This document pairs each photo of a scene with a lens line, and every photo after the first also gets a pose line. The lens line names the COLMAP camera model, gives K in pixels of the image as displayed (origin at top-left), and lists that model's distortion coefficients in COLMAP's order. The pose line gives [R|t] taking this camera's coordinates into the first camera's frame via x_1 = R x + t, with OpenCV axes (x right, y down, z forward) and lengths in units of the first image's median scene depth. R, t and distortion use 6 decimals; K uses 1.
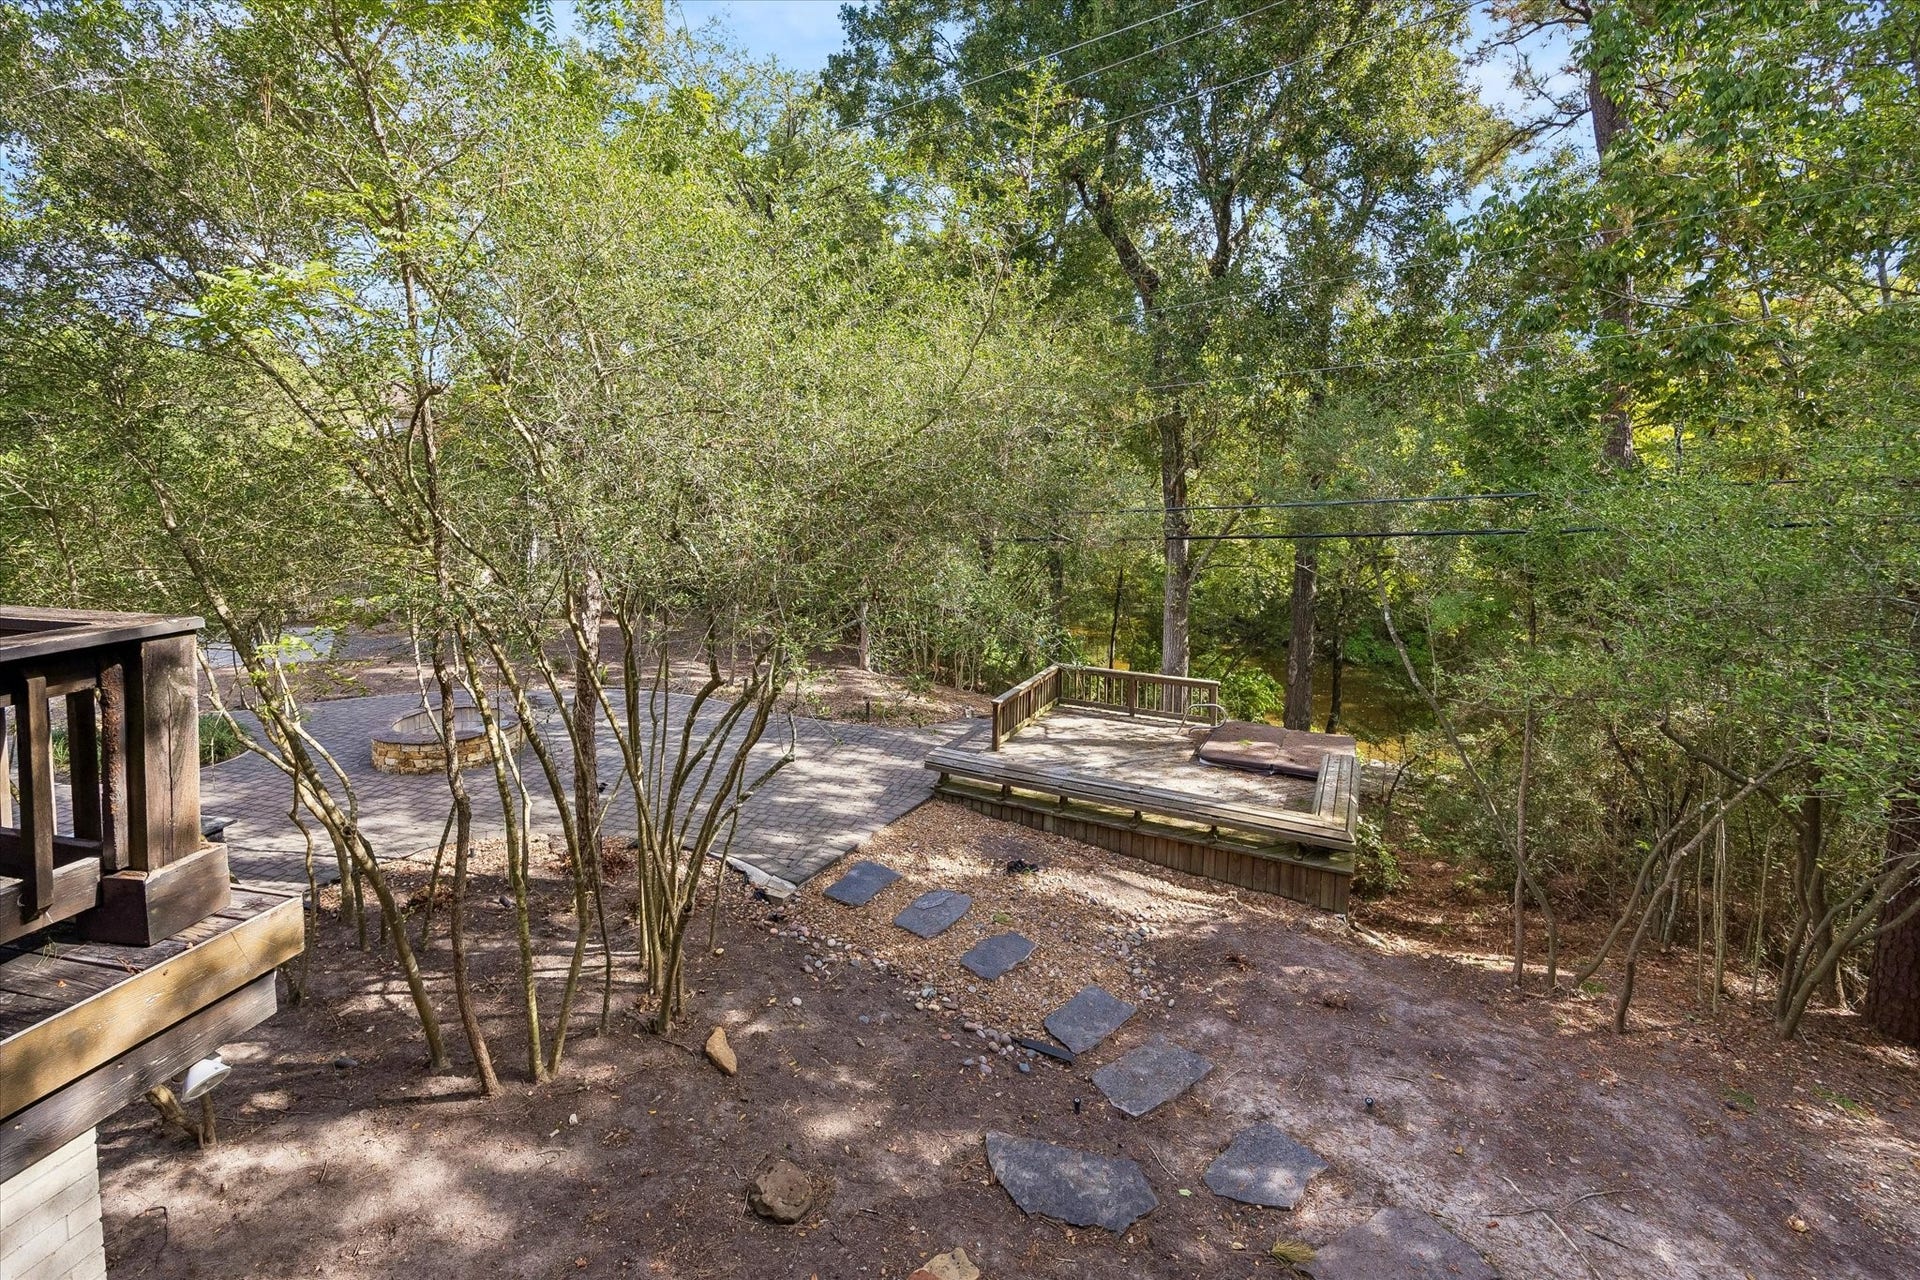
lens RADIAL K [[859.3, 0, 958.1], [0, 859.3, 558.8], [0, 0, 1]] dist [-0.003763, -0.000091]
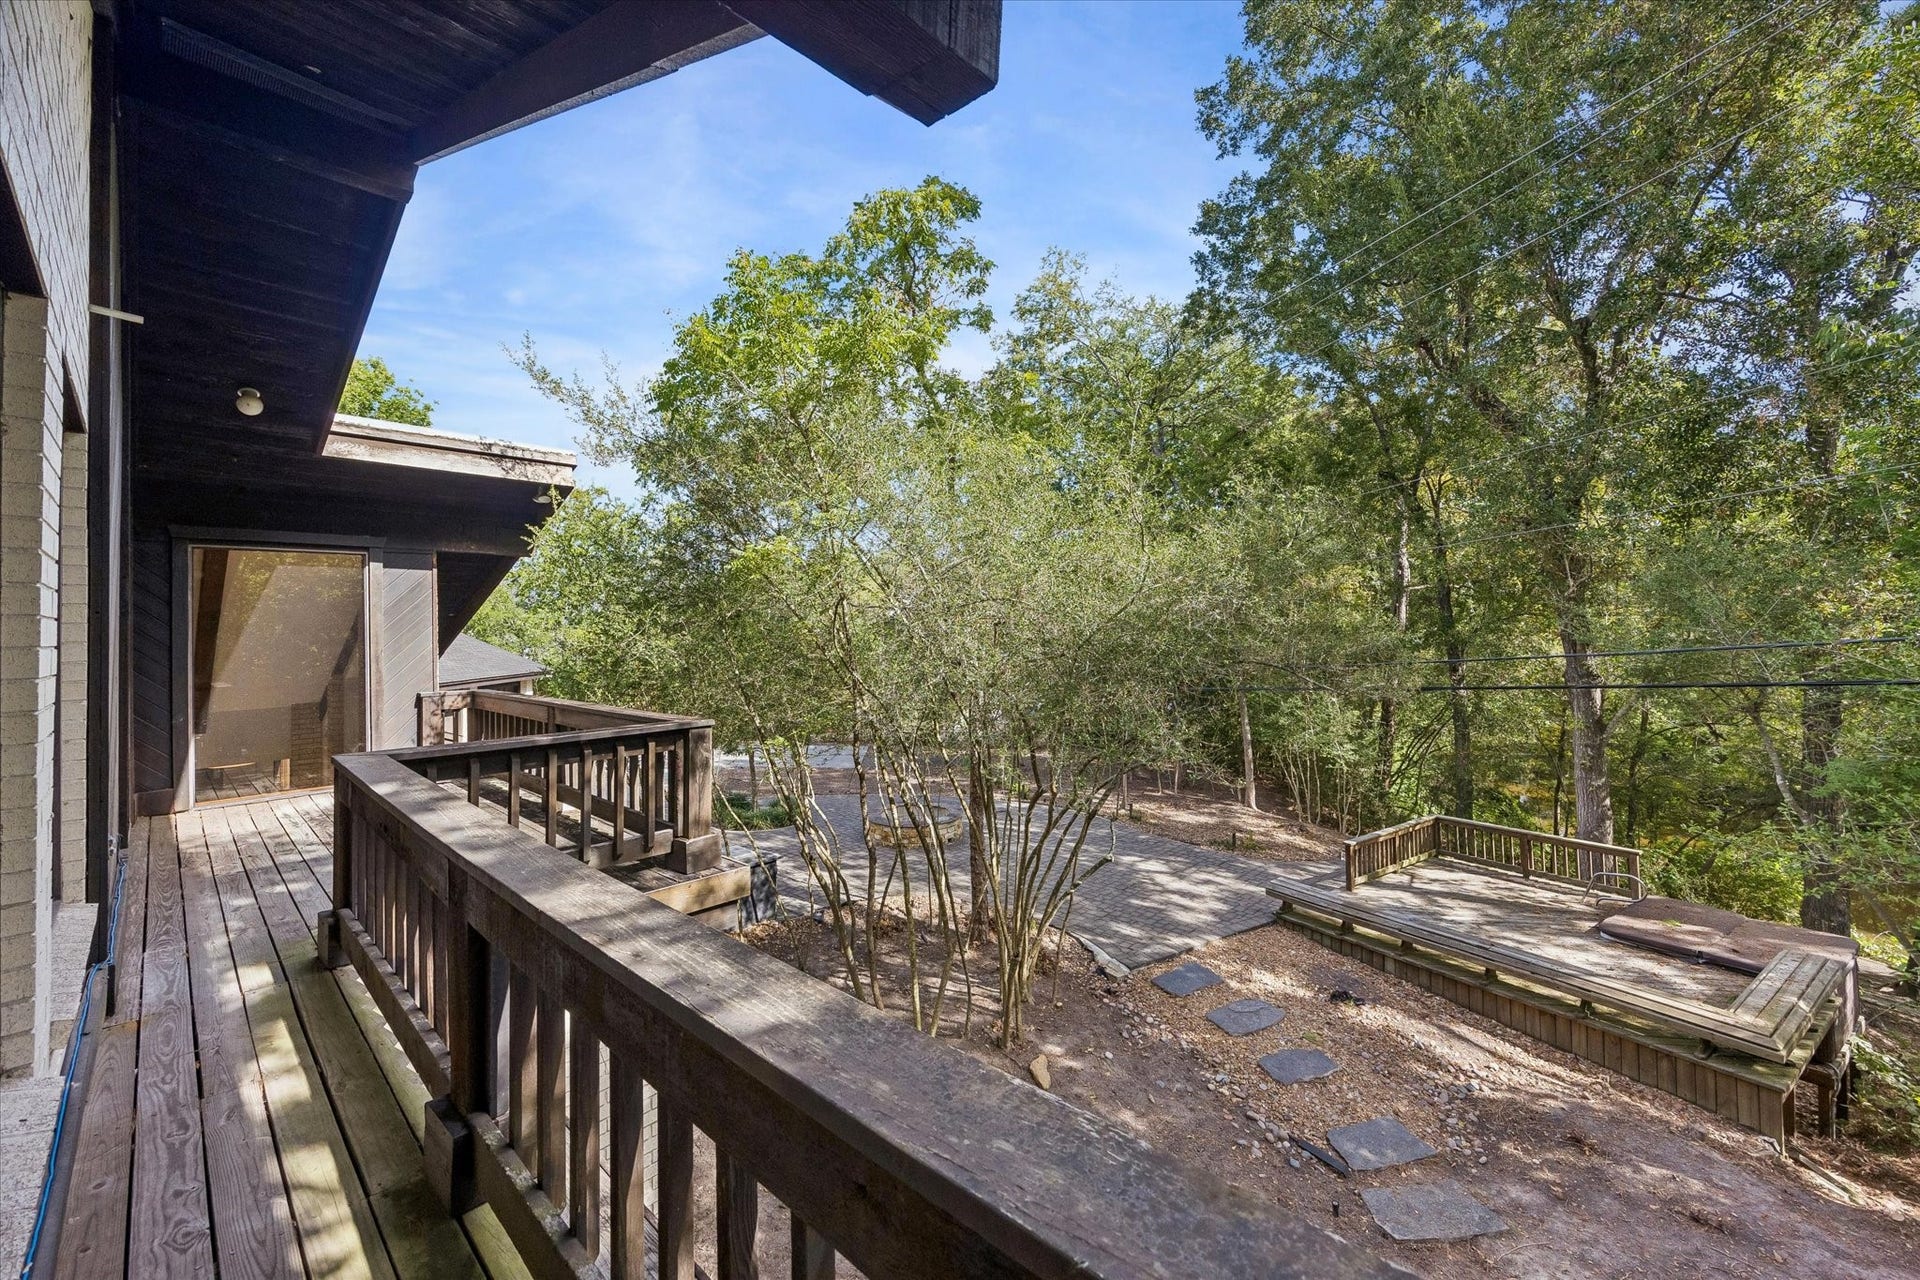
lens RADIAL K [[751.1, 0, 958.9], [0, 751.1, 652.0], [0, 0, 1]] dist [0.001934, 0.000122]
pose [[0.860656, -0.016015, -0.508935, 0.137981], [-0.020669, 0.997583, -0.066344, 0.004501], [0.508768, 0.067618, 0.858244, -0.066532]]
